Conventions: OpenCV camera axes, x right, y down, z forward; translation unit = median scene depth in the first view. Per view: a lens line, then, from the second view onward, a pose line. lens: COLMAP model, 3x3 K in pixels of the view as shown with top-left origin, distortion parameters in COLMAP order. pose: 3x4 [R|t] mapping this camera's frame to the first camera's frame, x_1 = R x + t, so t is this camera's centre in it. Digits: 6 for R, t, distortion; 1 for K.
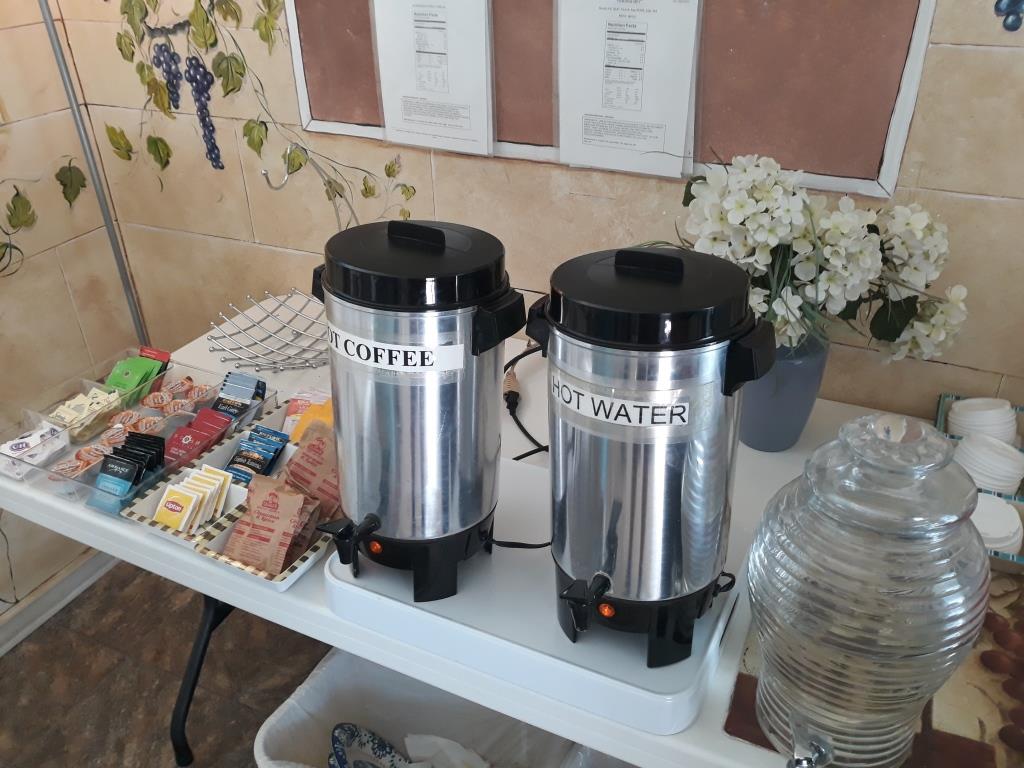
lens RADIAL K [[860.5, 0, 484.1], [0, 860.5, 387.7], [0, 0, 1]] dist [0.004403, -0.009385]
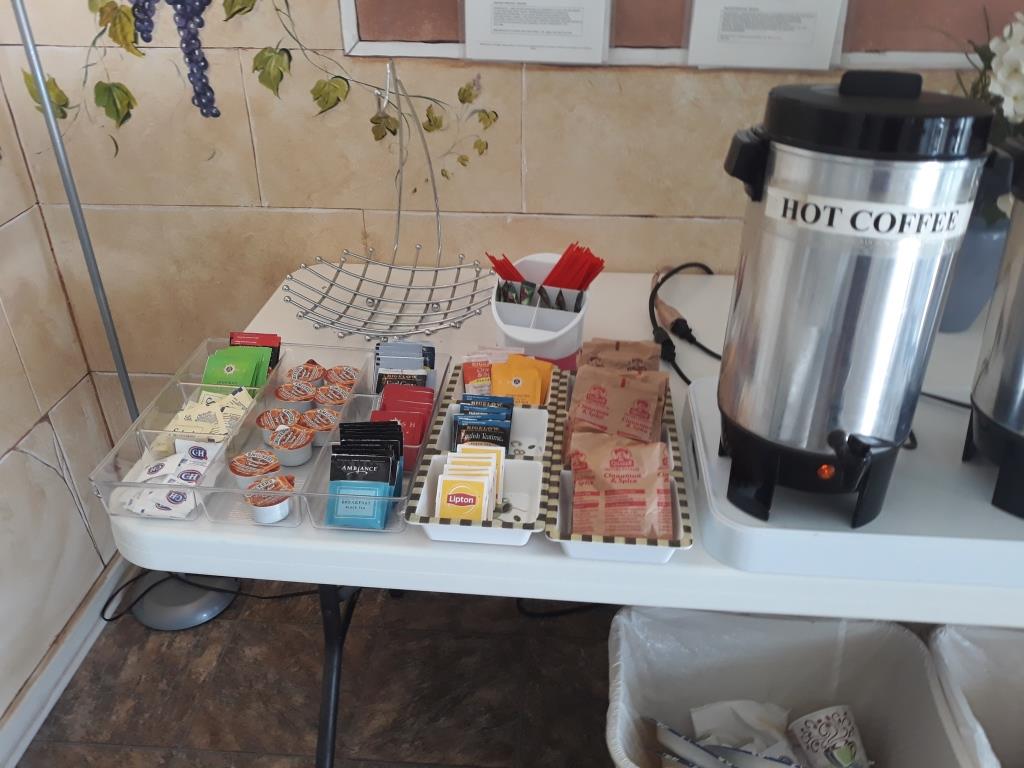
lens RADIAL K [[860.5, 0, 510.7], [0, 860.5, 383.6], [0, 0, 1]] dist [0.004403, -0.009385]
pose [[0.925979, -0.168300, 0.337991, -0.397576], [0.167888, 0.985329, 0.030682, 0.013148], [-0.338196, 0.028334, 0.940649, 0.177547]]
